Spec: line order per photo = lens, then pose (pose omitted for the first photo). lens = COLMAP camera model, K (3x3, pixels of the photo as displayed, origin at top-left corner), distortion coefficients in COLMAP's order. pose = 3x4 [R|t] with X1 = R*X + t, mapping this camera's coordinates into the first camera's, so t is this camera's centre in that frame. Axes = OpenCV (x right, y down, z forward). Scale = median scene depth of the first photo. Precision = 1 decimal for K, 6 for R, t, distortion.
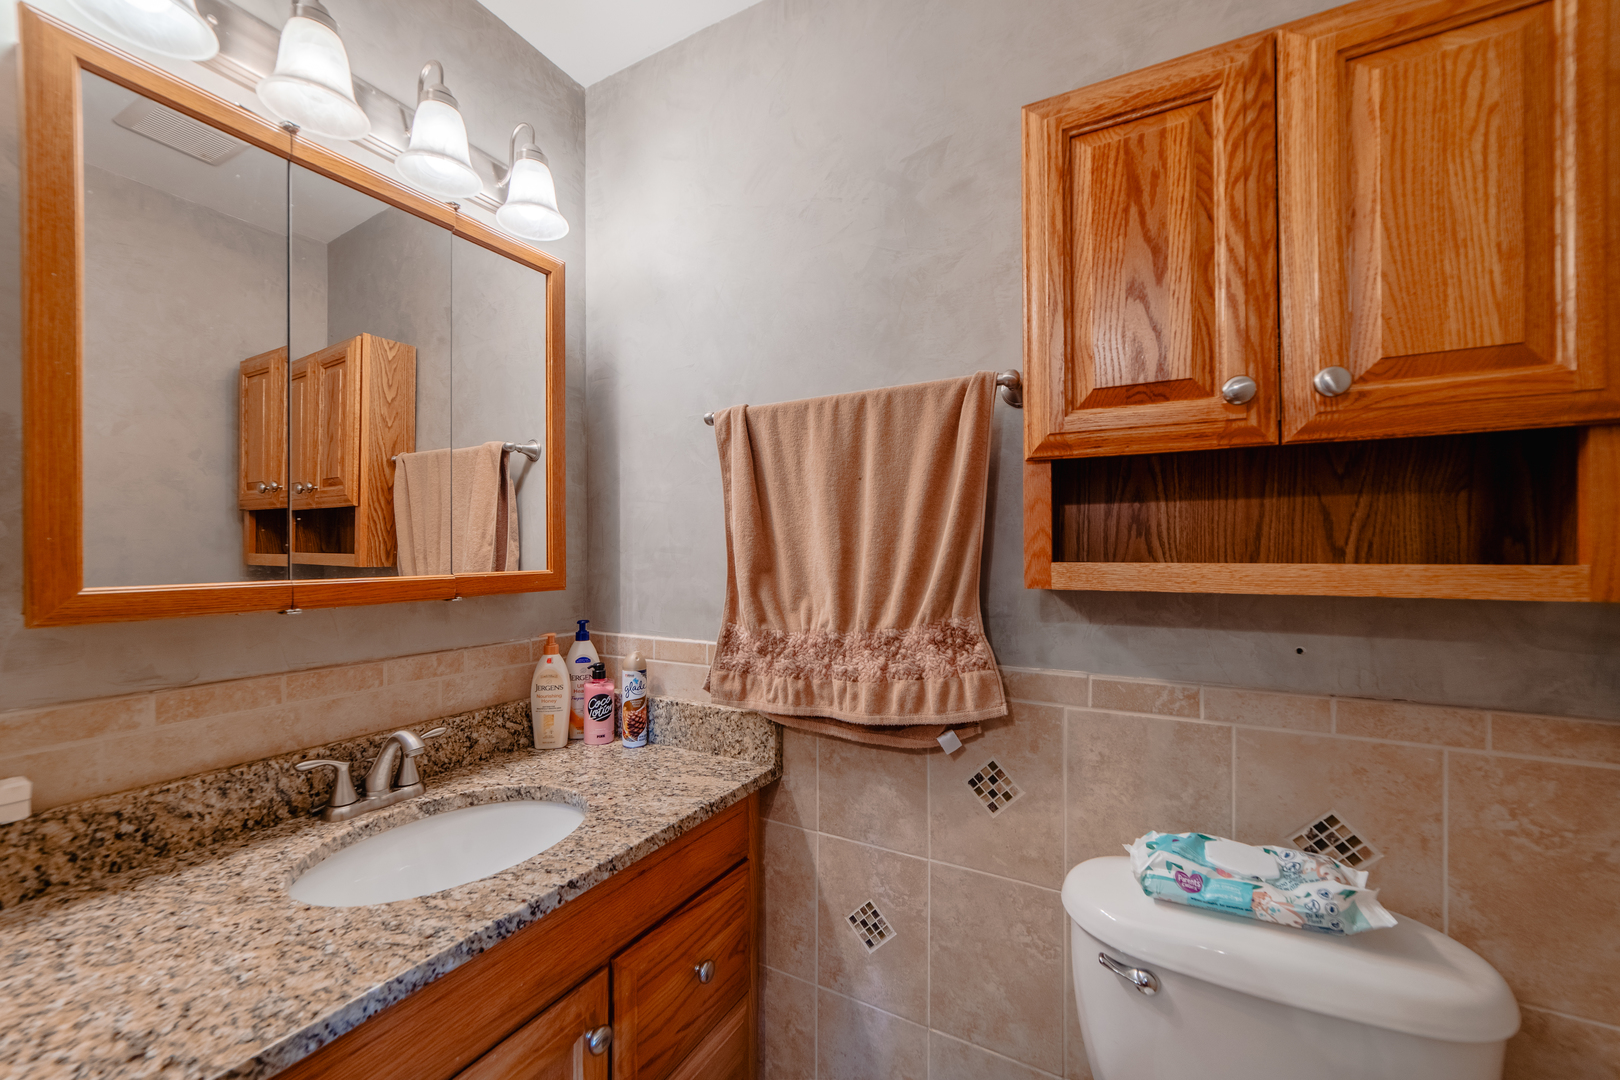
lens RADIAL K [[628.6, 0, 809.1], [0, 628.6, 549.4], [0, 0, 1]] dist [-0.001834, -0.000052]
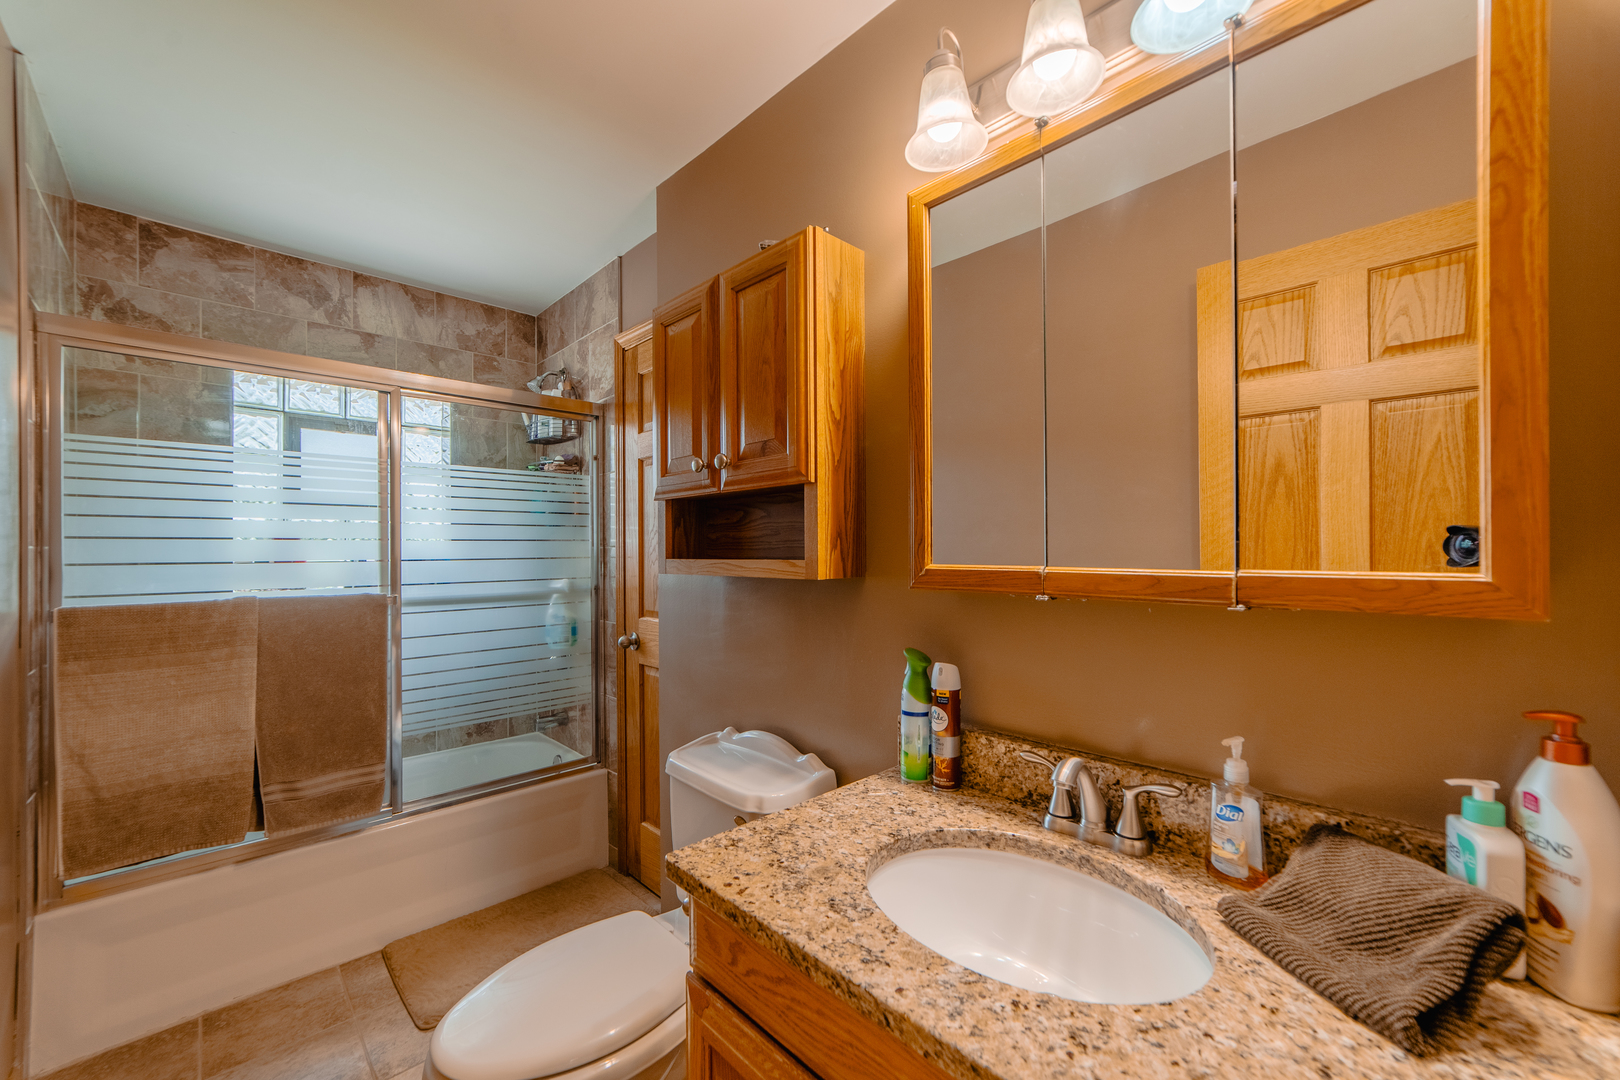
lens RADIAL K [[628.6, 0, 809.1], [0, 628.6, 549.4], [0, 0, 1]] dist [-0.001834, -0.000052]
pose [[-0.292741, 0.003601, -0.956185, 0.213242], [0.009495, 0.999955, 0.000859, 0.010021], [0.956144, -0.008828, -0.292762, 0.788443]]
